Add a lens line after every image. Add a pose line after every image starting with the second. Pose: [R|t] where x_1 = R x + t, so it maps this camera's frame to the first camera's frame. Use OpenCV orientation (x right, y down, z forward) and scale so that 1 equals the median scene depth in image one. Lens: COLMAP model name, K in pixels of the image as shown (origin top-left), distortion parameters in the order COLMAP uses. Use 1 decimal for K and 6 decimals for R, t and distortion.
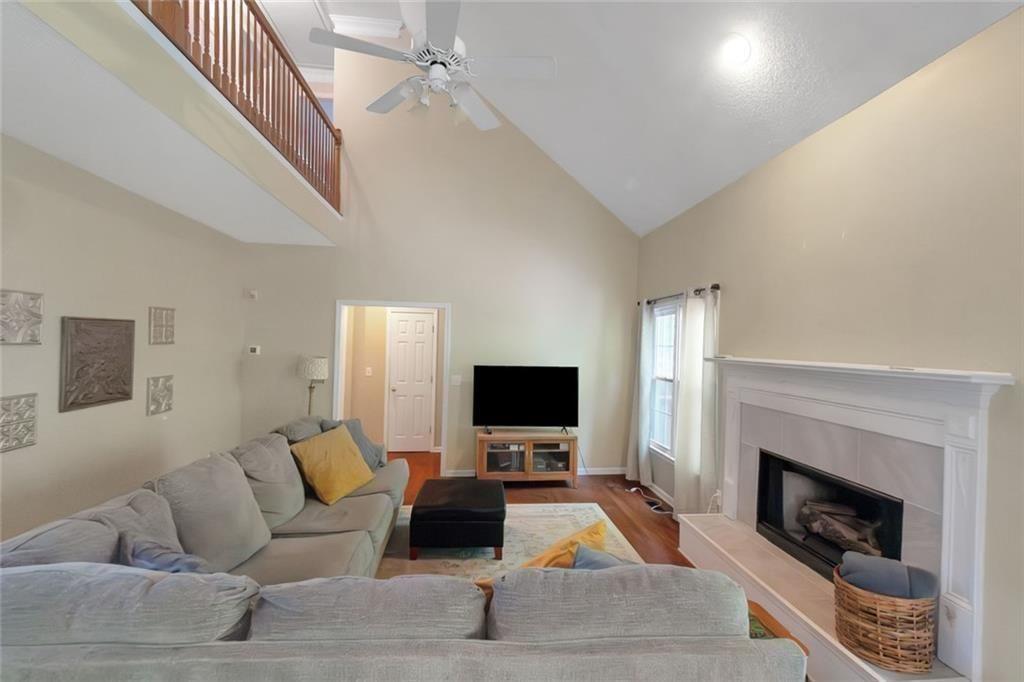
lens RADIAL K [[456.0, 0, 512.0], [0, 456.0, 341.0], [0, 0, 1]] dist [0.002460, 0.000251]
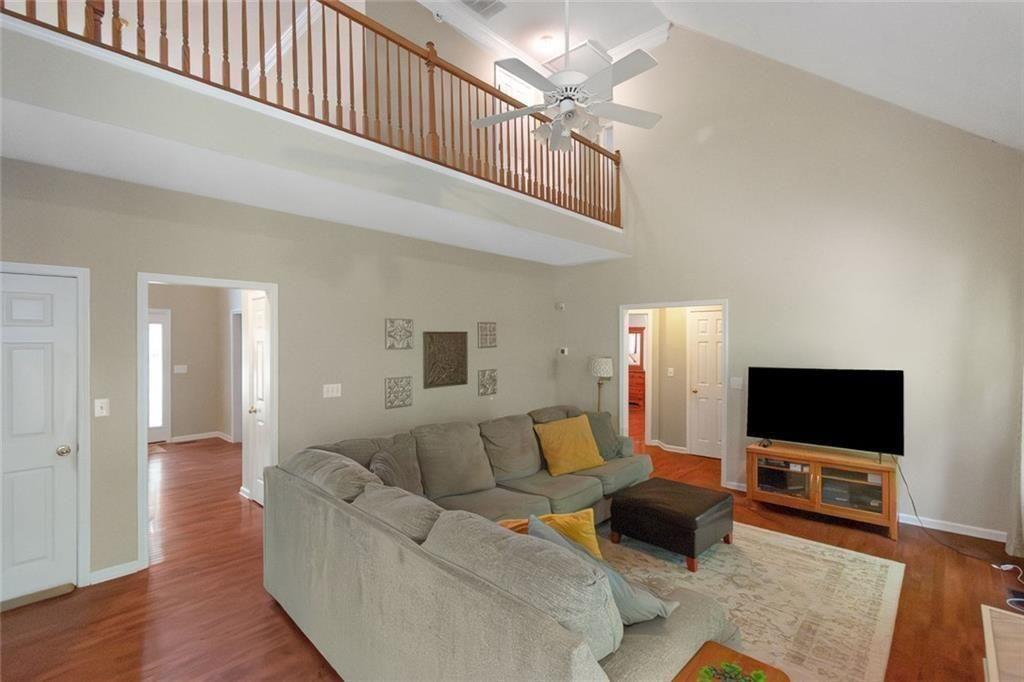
lens RADIAL K [[470.5, 0, 512.0], [0, 470.5, 341.0], [0, 0, 1]] dist [0.017150, -0.000222]
pose [[0.659650, -0.025303, -0.751146, 0.320495], [0.021533, 0.999659, -0.014765, 0.007928], [0.751264, -0.006435, 0.659970, 0.055542]]
